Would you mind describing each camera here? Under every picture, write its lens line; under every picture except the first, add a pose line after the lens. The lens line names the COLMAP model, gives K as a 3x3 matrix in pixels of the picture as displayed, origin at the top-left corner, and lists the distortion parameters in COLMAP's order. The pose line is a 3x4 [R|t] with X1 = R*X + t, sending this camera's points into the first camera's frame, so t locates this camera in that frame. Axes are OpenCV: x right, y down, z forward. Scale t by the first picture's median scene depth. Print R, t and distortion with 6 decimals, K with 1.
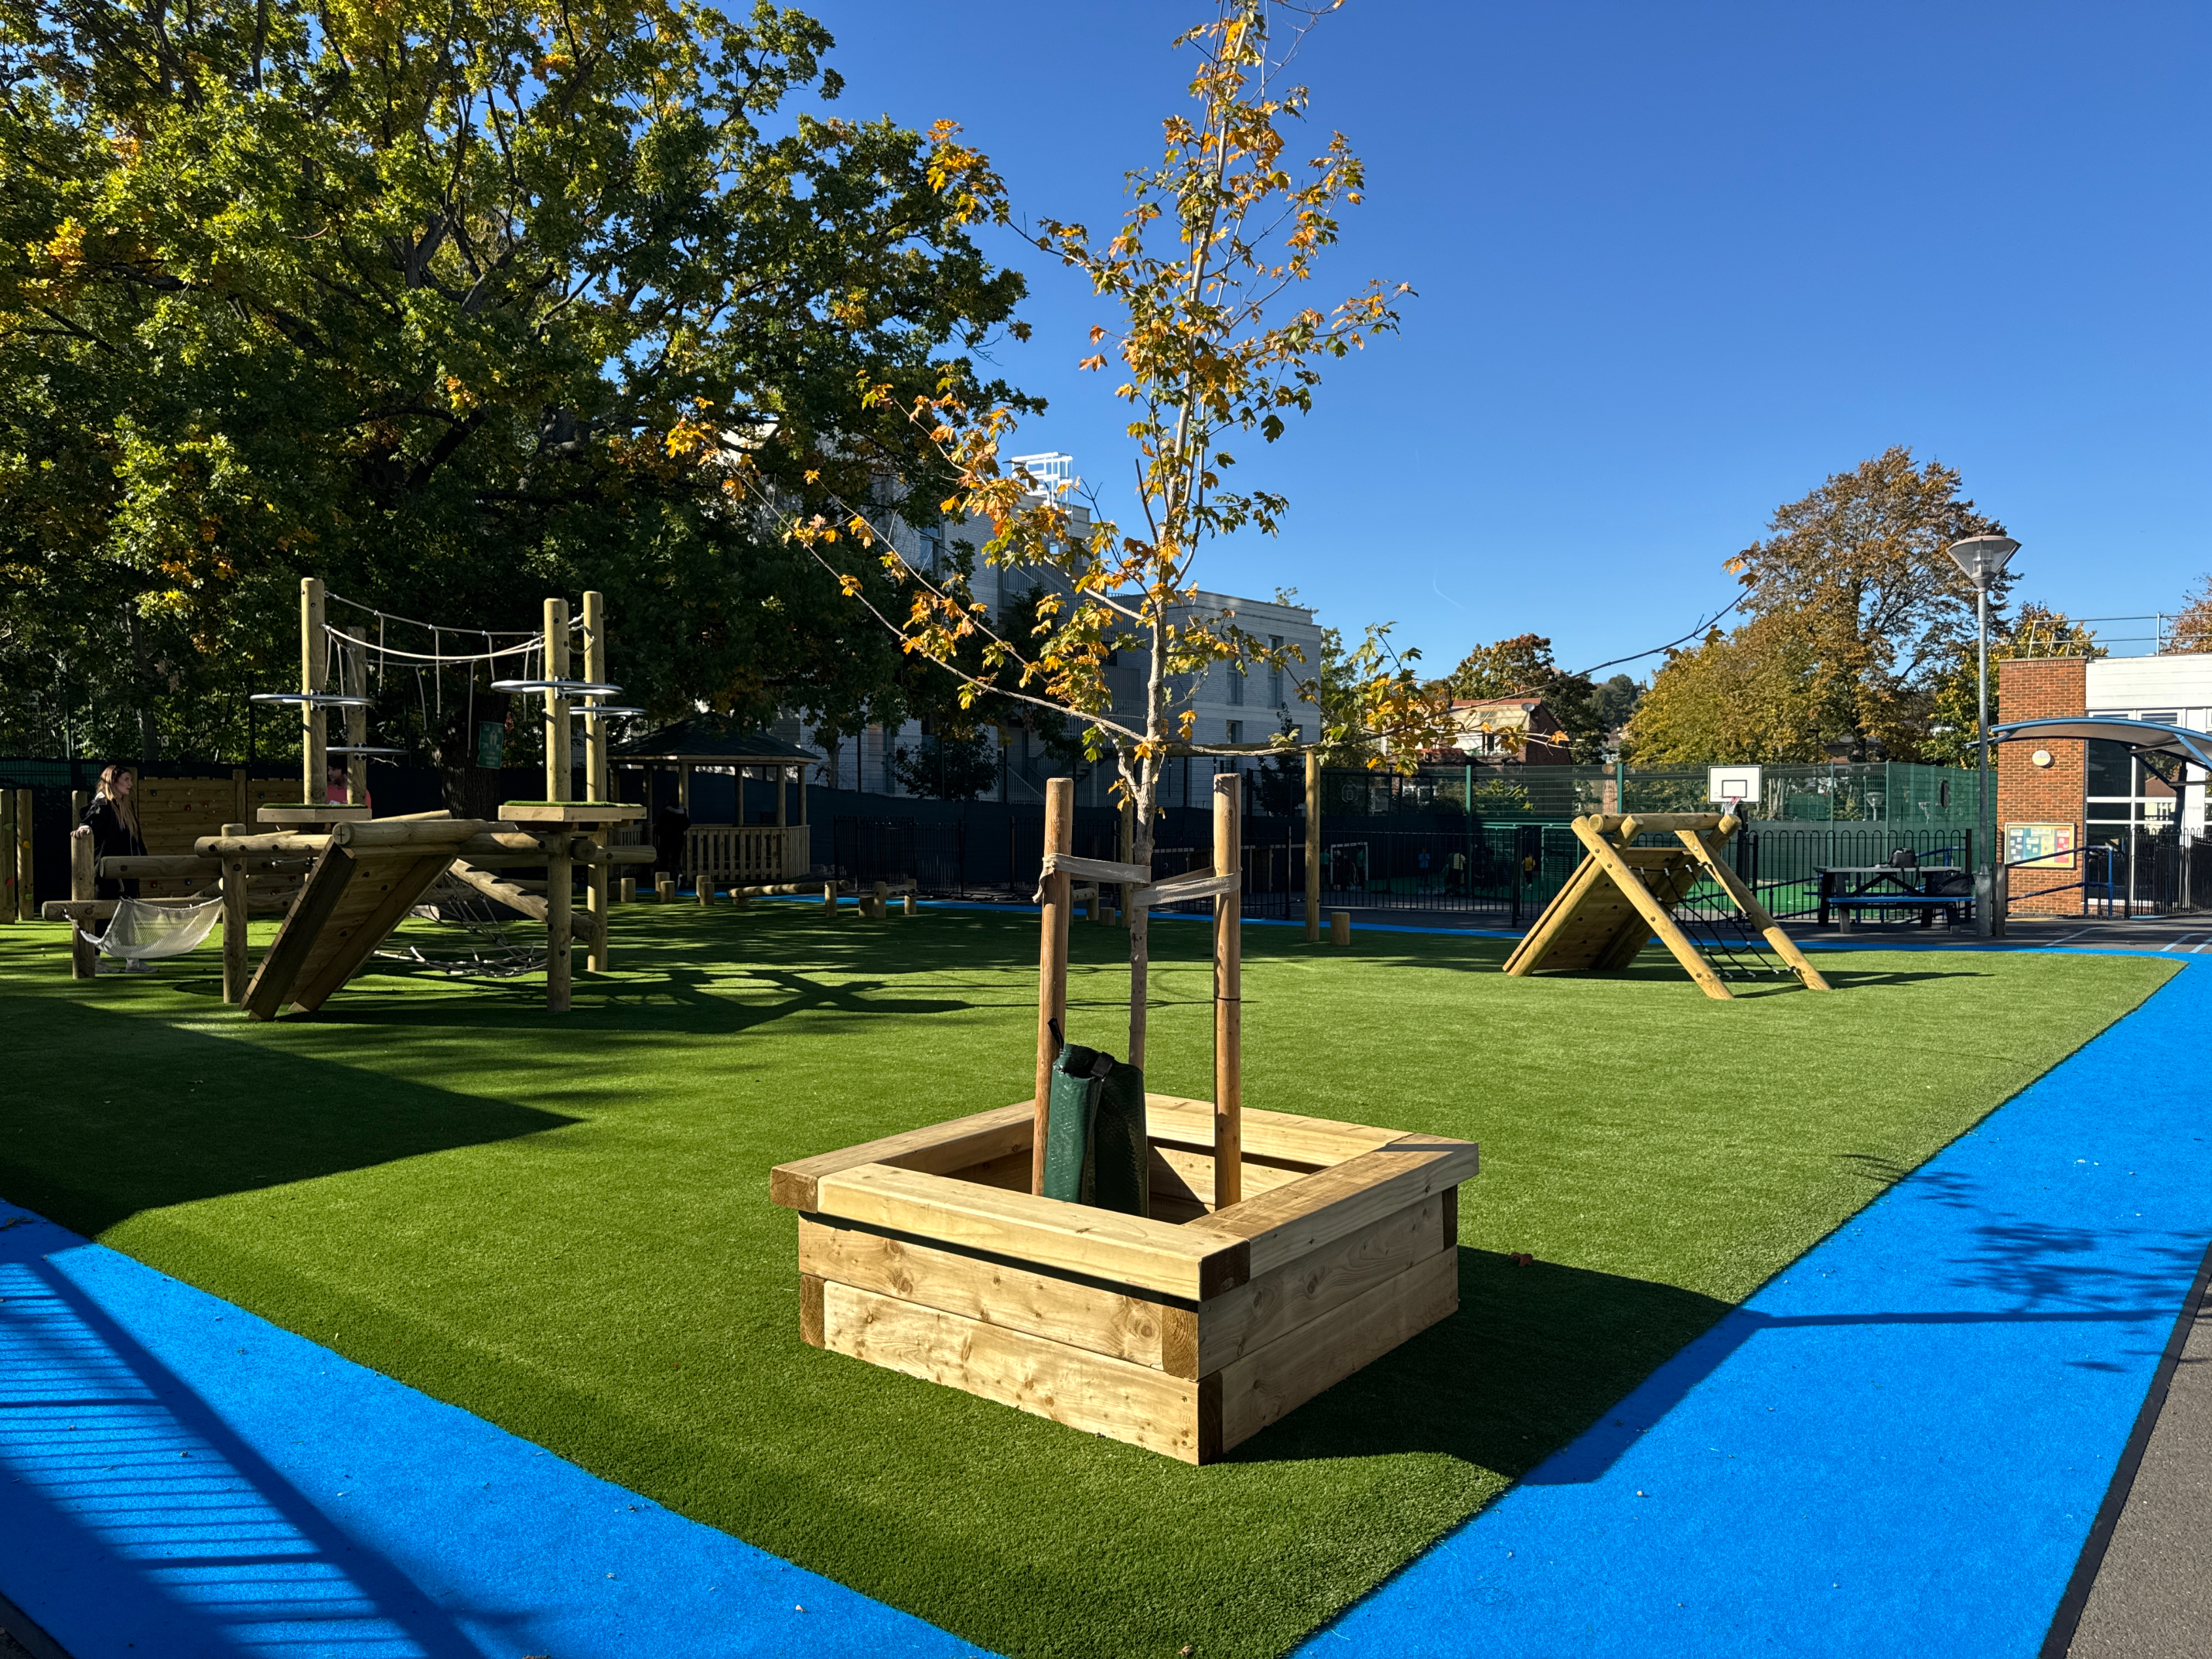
lens RADIAL K [[1603.5, 0, 1103.0], [0, 1603.5, 822.0], [0, 0, 1]] dist [0.045596, -0.012449]
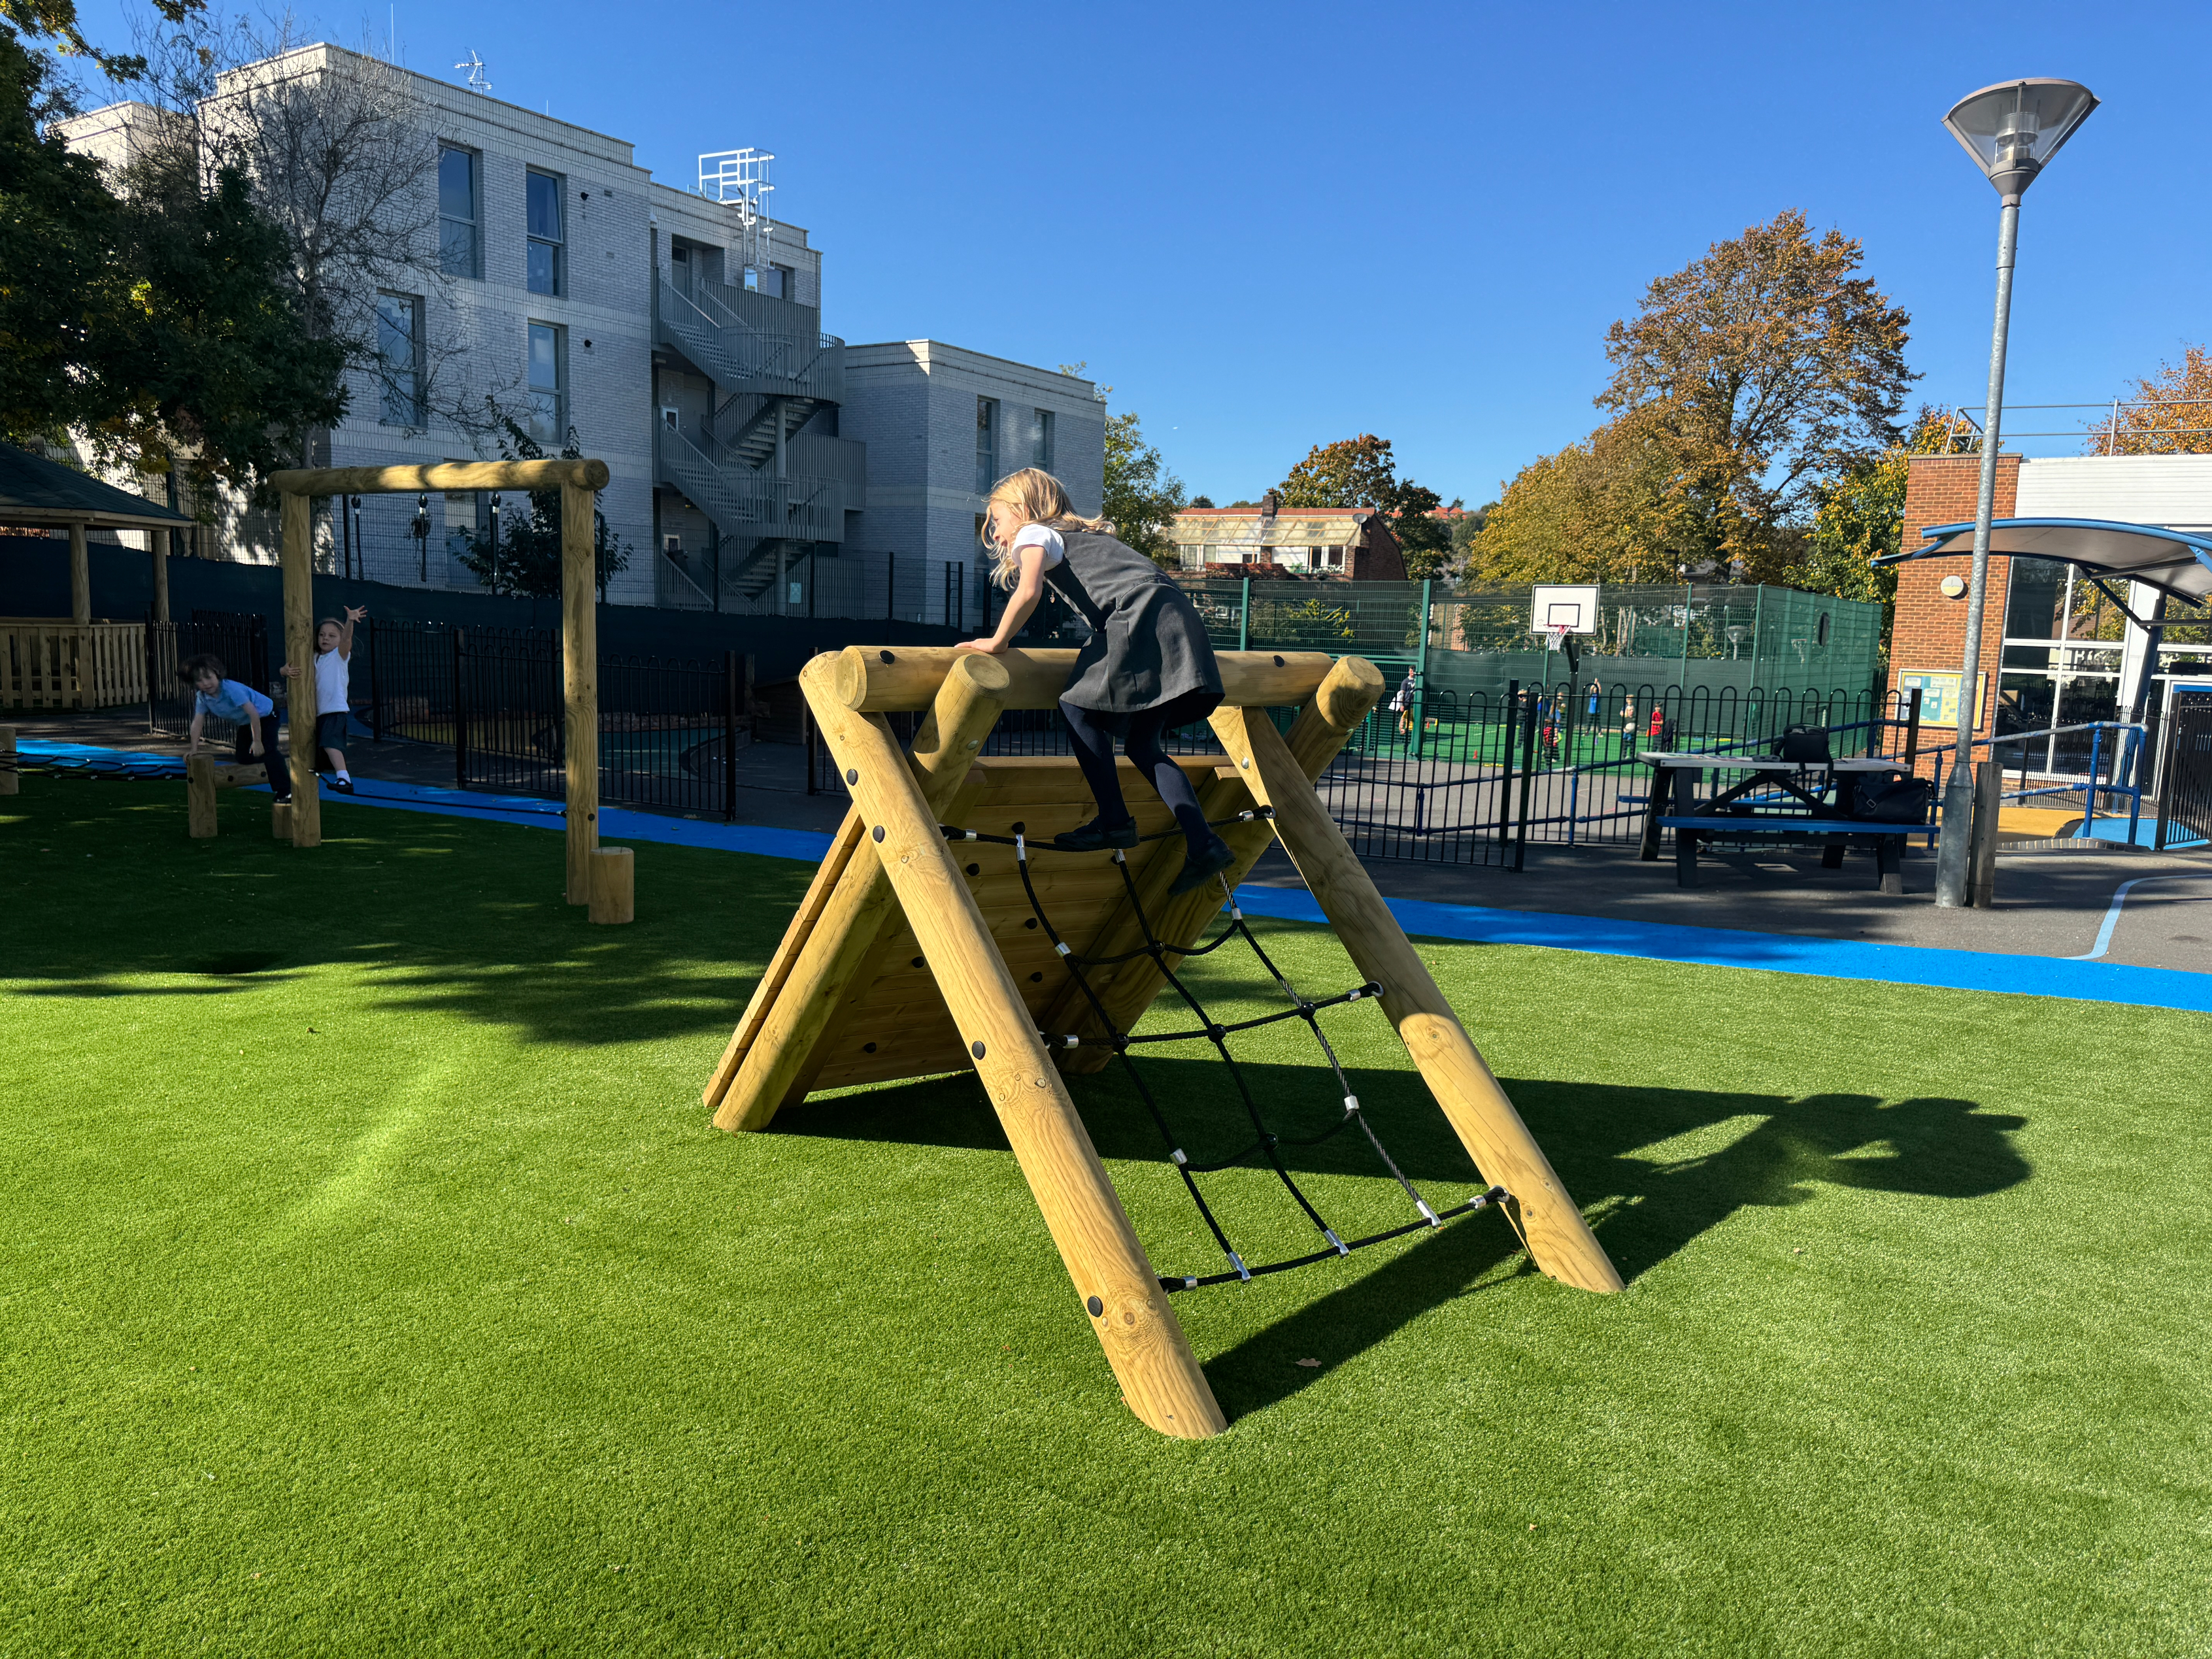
lens RADIAL K [[1603.5, 0, 1095.6], [0, 1603.5, 828.8], [0, 0, 1]] dist [0.045596, -0.012449]
pose [[0.996844, 0.019886, 0.076860, 0.074825], [-0.028763, 0.992812, 0.116178, -0.001693], [-0.073997, -0.118022, 0.990250, 0.163897]]
